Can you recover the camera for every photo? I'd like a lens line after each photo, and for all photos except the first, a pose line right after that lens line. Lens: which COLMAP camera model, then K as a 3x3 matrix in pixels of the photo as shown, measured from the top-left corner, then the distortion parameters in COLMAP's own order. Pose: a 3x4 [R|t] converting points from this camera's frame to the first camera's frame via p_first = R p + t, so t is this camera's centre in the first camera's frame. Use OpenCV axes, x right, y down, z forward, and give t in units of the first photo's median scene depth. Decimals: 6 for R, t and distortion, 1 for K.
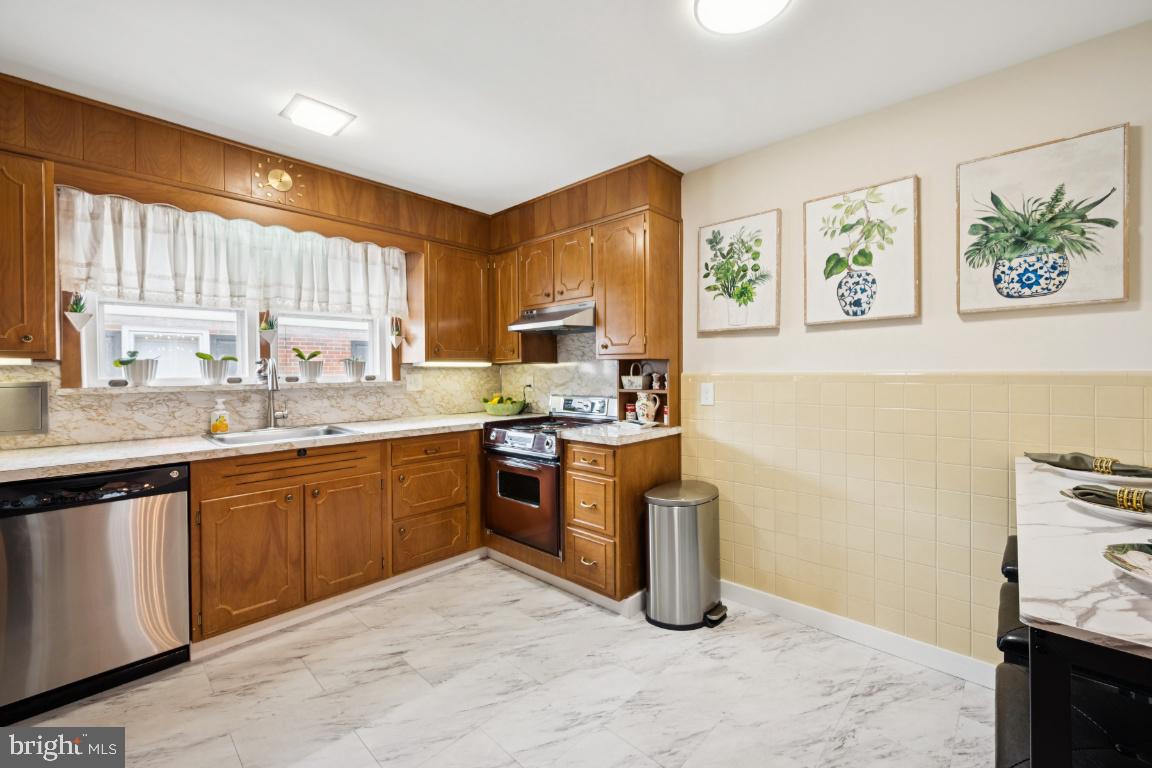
lens RADIAL K [[463.2, 0, 577.2], [0, 463.2, 374.3], [0, 0, 1]] dist [0.003514, -0.000470]
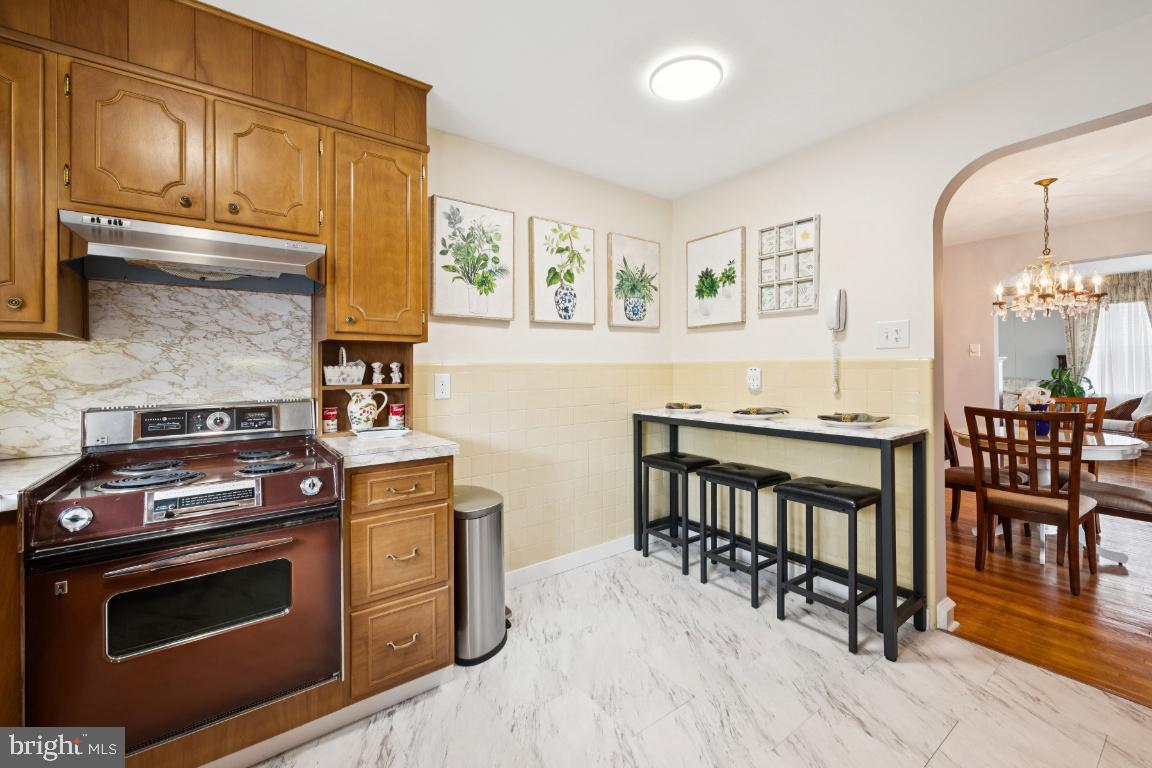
lens RADIAL K [[483.0, 0, 572.5], [0, 483.0, 365.7], [0, 0, 1]] dist [0.003893, 0.000074]
pose [[0.170710, 0.011080, 0.985259, -0.621895], [0.012708, 0.999829, -0.013445, 0.019909], [-0.985239, 0.014816, 0.170540, 0.634755]]
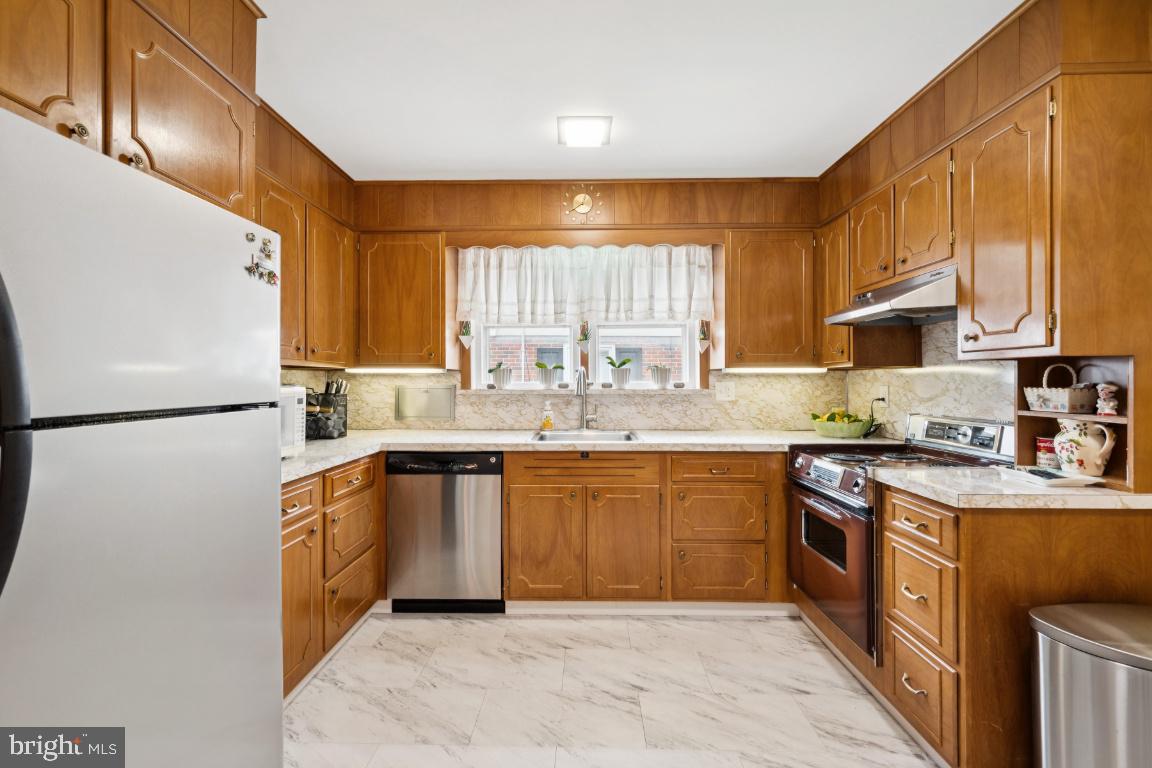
lens RADIAL K [[483.0, 0, 579.6], [0, 483.0, 380.0], [0, 0, 1]] dist [0.003893, 0.000074]
pose [[0.677300, 0.005401, -0.735687, 0.195474], [-0.008527, 0.999964, -0.000509, -0.001364], [0.735657, 0.006618, 0.677321, 0.227123]]
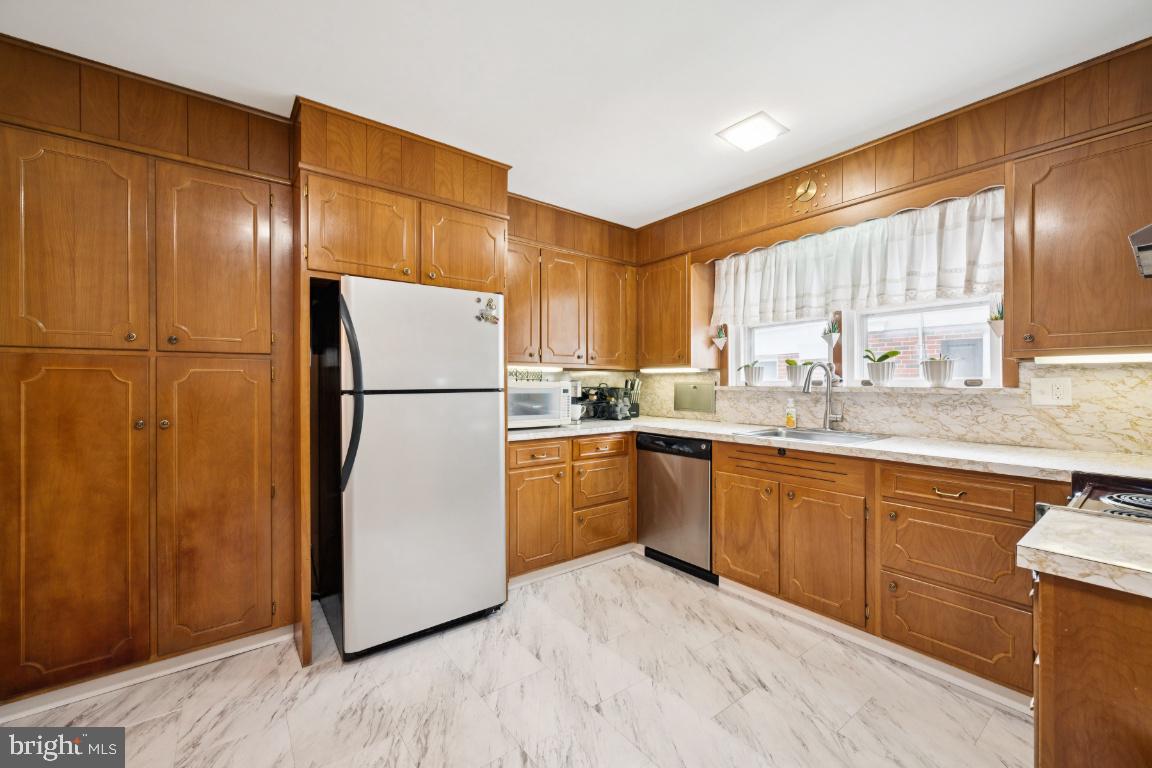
lens RADIAL K [[463.2, 0, 587.2], [0, 463.2, 384.5], [0, 0, 1]] dist [0.003514, -0.000470]
pose [[-0.143930, 0.012217, -0.989512, 0.467187], [-0.004476, 0.999906, 0.012996, 0.004964], [0.989578, 0.006300, -0.143862, 0.667950]]
